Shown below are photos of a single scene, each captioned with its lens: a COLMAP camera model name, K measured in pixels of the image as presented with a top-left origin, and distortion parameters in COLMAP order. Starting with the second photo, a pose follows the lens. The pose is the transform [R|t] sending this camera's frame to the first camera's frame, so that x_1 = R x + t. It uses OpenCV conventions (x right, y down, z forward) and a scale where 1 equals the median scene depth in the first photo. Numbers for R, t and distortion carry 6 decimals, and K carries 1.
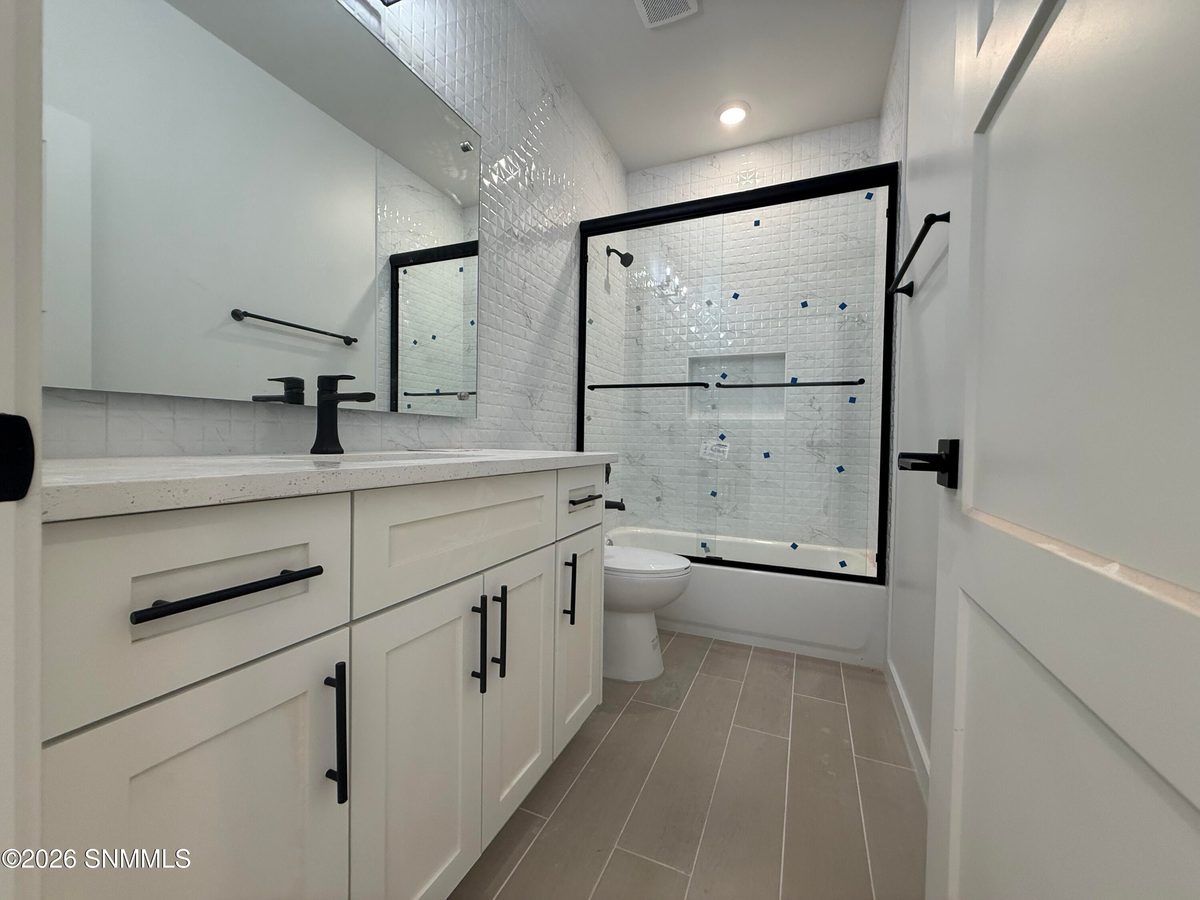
lens RADIAL K [[479.3, 0, 599.5], [0, 479.3, 447.6], [0, 0, 1]] dist [0.001409, 0.000776]
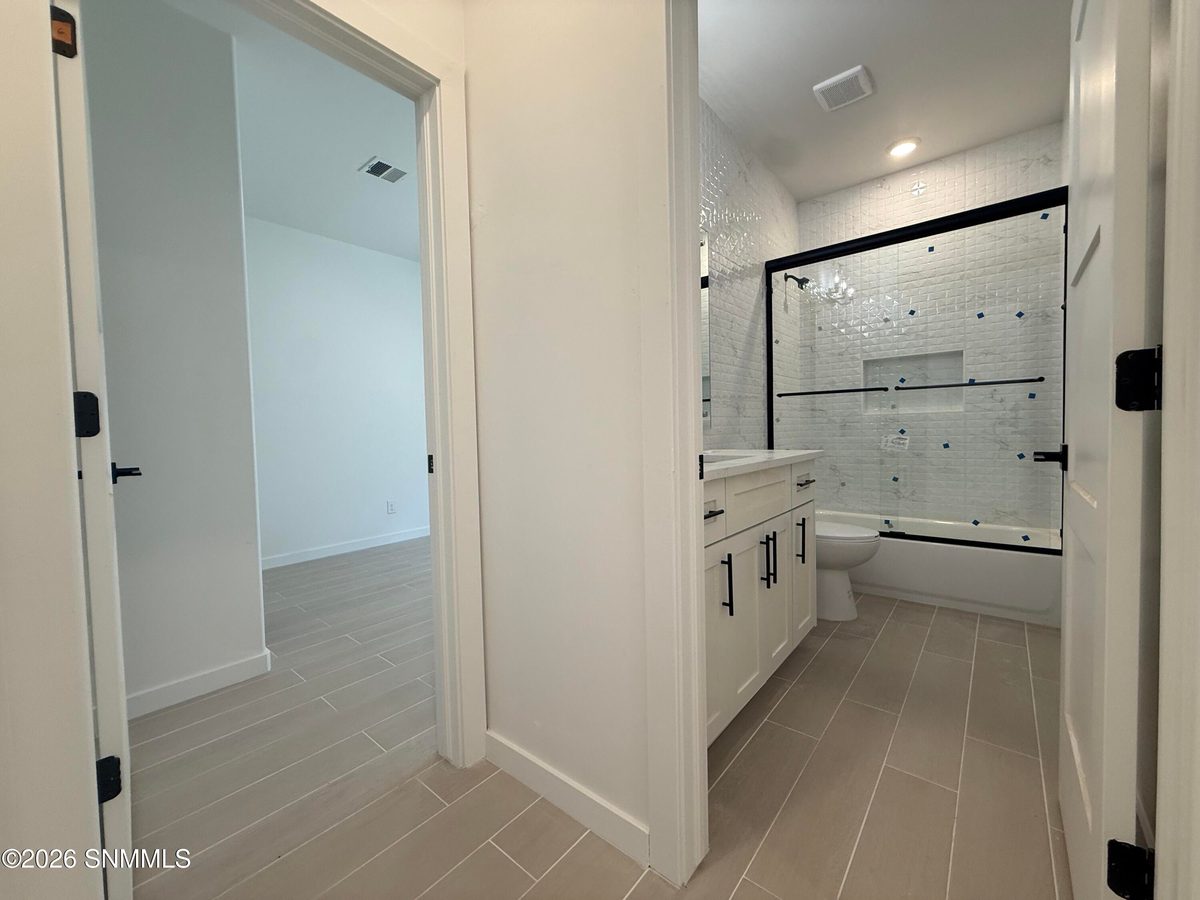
lens RADIAL K [[479.3, 0, 599.4], [0, 479.3, 447.7], [0, 0, 1]] dist [0.001409, 0.000776]
pose [[0.958541, -0.032451, -0.283102, -0.127570], [0.037878, 0.999188, 0.013716, -0.026799], [0.282427, -0.023870, 0.958992, -0.352854]]
